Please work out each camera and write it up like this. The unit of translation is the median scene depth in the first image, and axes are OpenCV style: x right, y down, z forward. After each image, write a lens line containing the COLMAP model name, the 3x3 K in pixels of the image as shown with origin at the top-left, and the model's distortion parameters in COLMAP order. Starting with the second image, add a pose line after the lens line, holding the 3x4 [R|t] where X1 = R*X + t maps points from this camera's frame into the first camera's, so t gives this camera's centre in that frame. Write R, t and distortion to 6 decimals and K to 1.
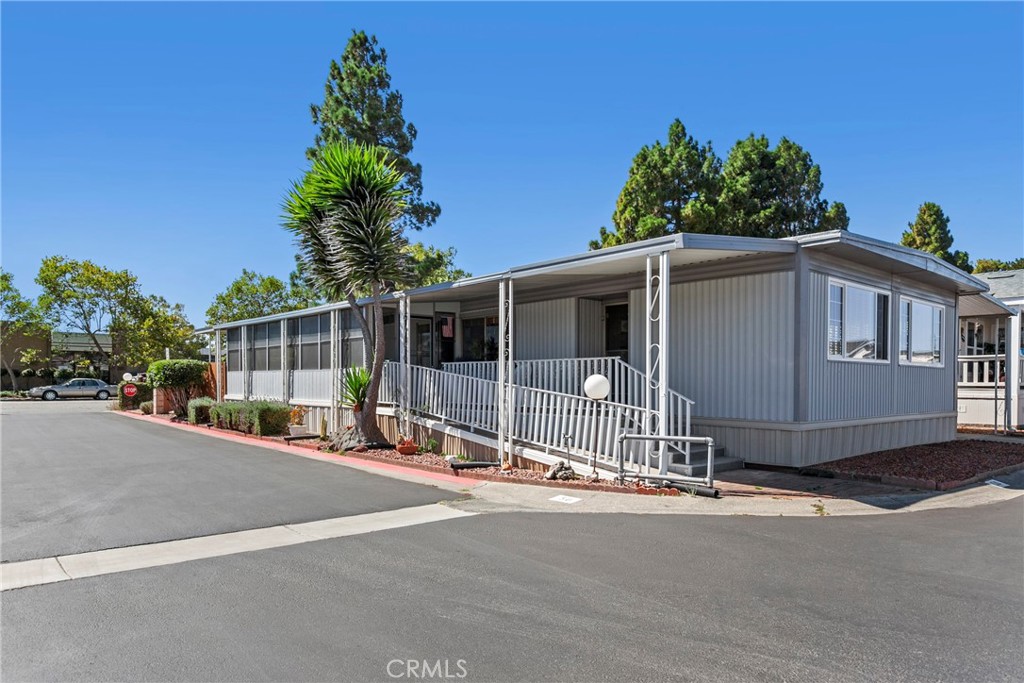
lens RADIAL K [[649.9, 0, 514.4], [0, 649.9, 399.8], [0, 0, 1]] dist [0.000201, -0.000543]
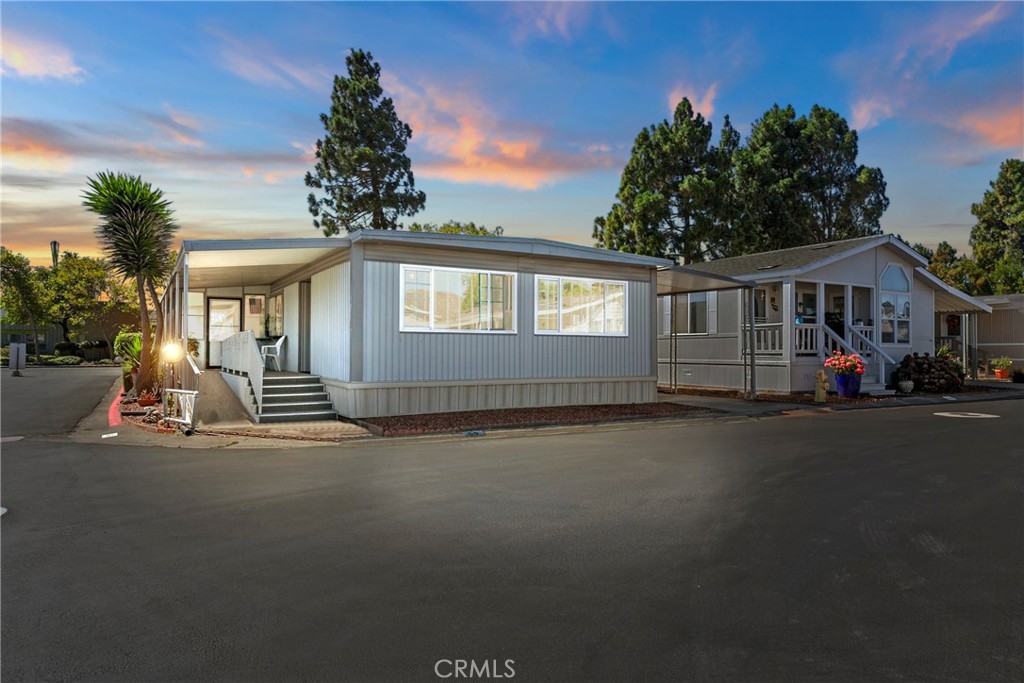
lens RADIAL K [[626.8, 0, 512.0], [0, 626.8, 341.5], [0, 0, 1]] dist [-0.002372, 0.000545]
pose [[0.983149, -0.003813, -0.182765, 0.171973], [-0.003857, 0.999127, -0.041590, 0.001165], [0.182764, 0.041594, 0.982277, -0.022993]]
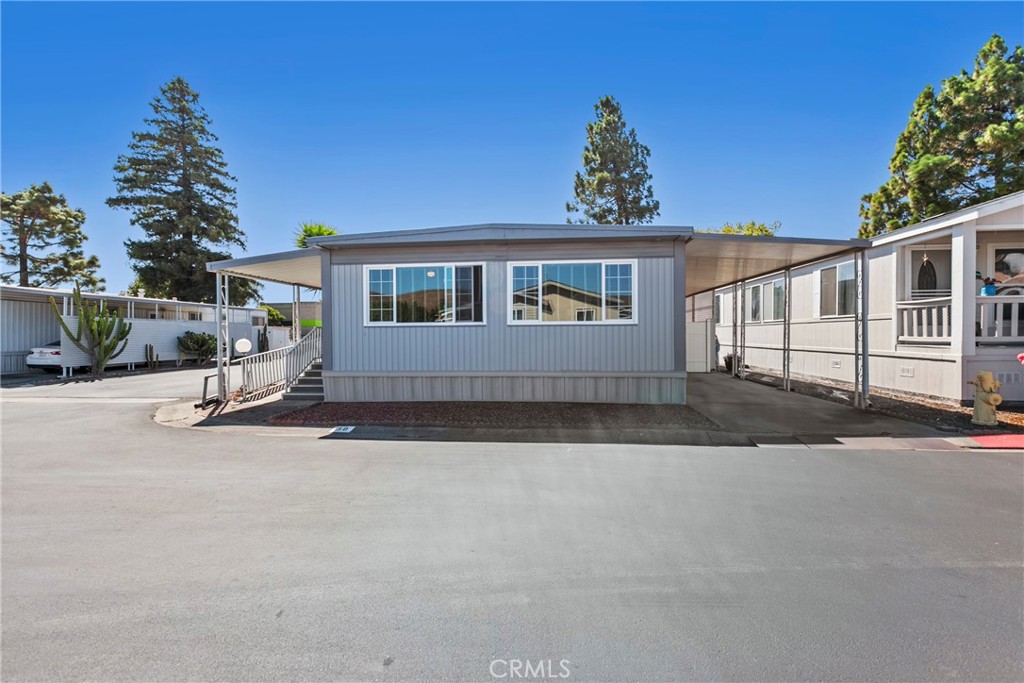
lens RADIAL K [[456.4, 0, 512.0], [0, 456.4, 341.5], [0, 0, 1]] dist [0.010815, -0.008901]
pose [[0.690518, 0.001323, -0.723314, 0.263382], [-0.008476, 0.999944, -0.006263, -0.004901], [0.723265, 0.010456, 0.690491, 0.107433]]
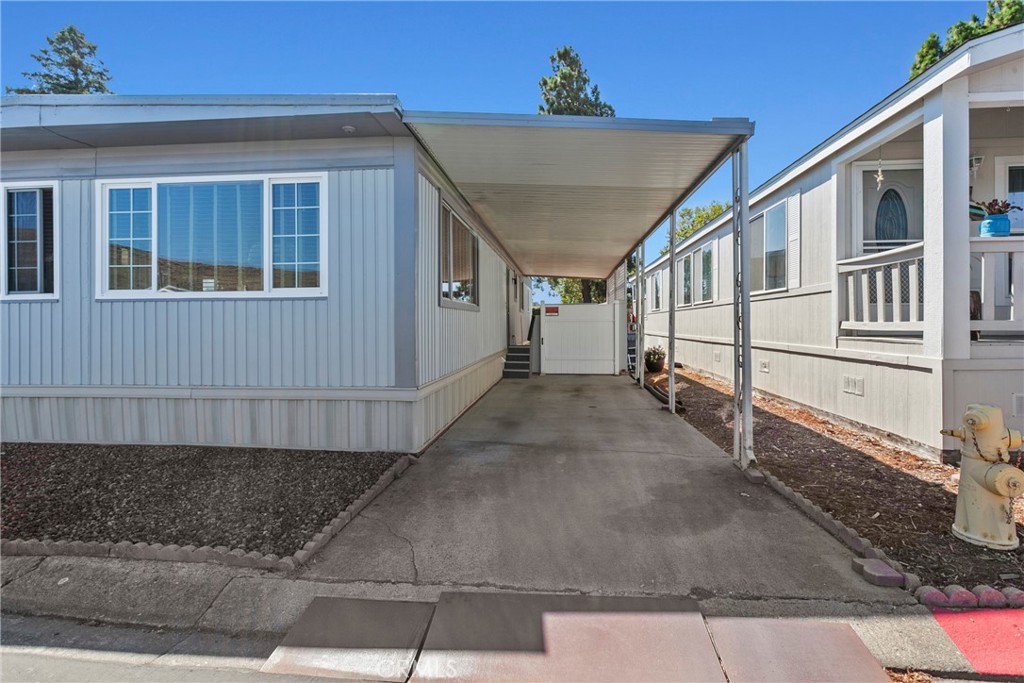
lens RADIAL K [[477.7, 0, 517.0], [0, 477.7, 327.5], [0, 0, 1]] dist [-0.005418, 0.000109]
pose [[0.695057, -0.004894, -0.718938, 0.264241], [-0.008863, 0.999843, -0.015376, -0.005856], [0.718900, 0.017059, 0.694904, 0.222284]]
